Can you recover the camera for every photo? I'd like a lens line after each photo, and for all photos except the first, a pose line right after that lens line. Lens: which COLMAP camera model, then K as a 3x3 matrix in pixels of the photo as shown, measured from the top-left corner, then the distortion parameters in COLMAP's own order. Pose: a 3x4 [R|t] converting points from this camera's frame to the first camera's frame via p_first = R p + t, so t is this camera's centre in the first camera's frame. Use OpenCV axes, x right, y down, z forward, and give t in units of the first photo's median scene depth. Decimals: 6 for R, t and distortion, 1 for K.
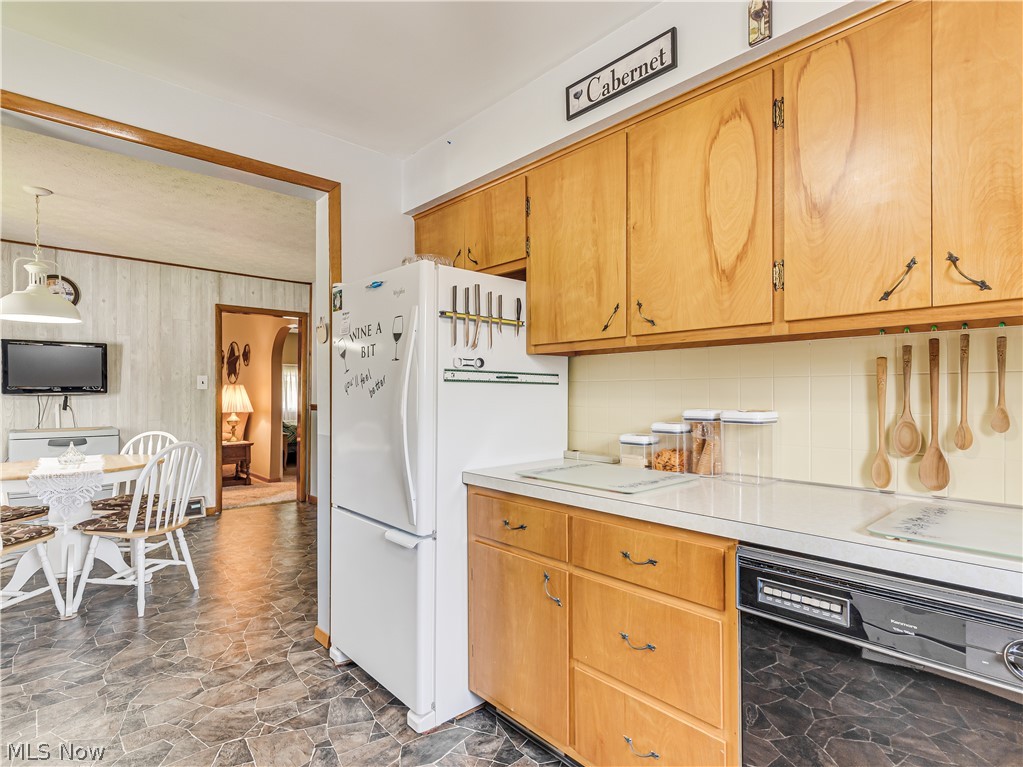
lens RADIAL K [[528.5, 0, 509.5], [0, 528.5, 388.9], [0, 0, 1]] dist [0.005498, -0.001490]
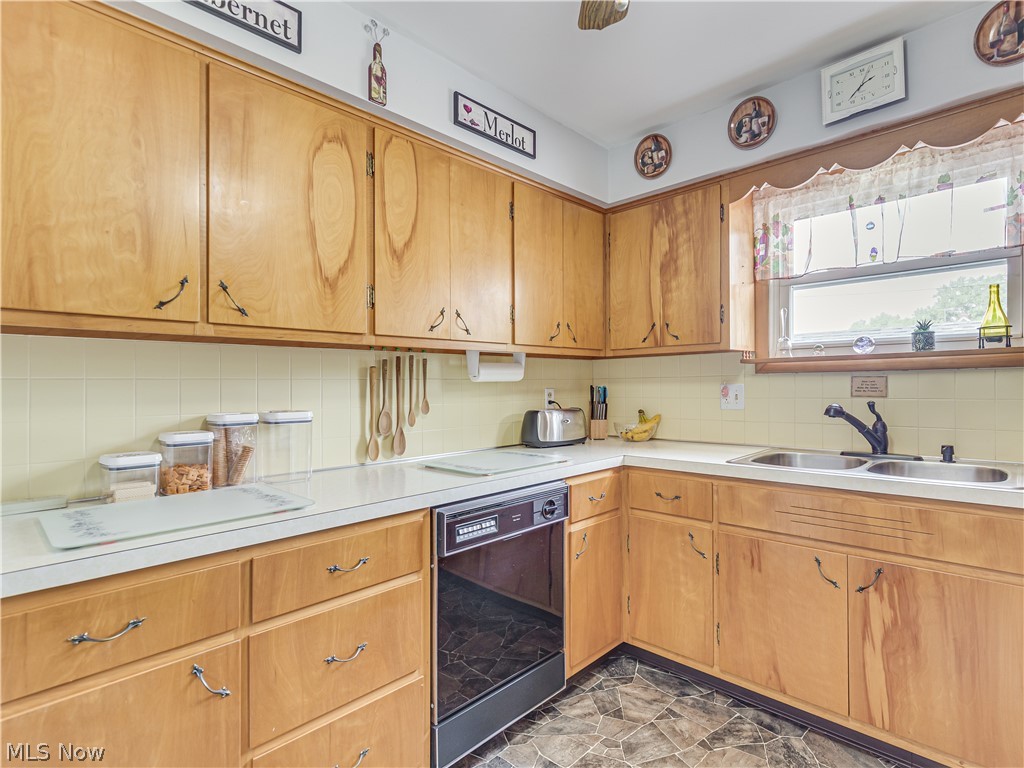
lens RADIAL K [[529.0, 0, 511.2], [0, 529.0, 384.3], [0, 0, 1]] dist [0.005498, -0.001490]
pose [[-0.063259, 0.008450, 0.997961, -0.681889], [0.007398, 0.999941, -0.007998, 0.000864], [-0.997970, 0.006877, -0.063317, 0.704012]]
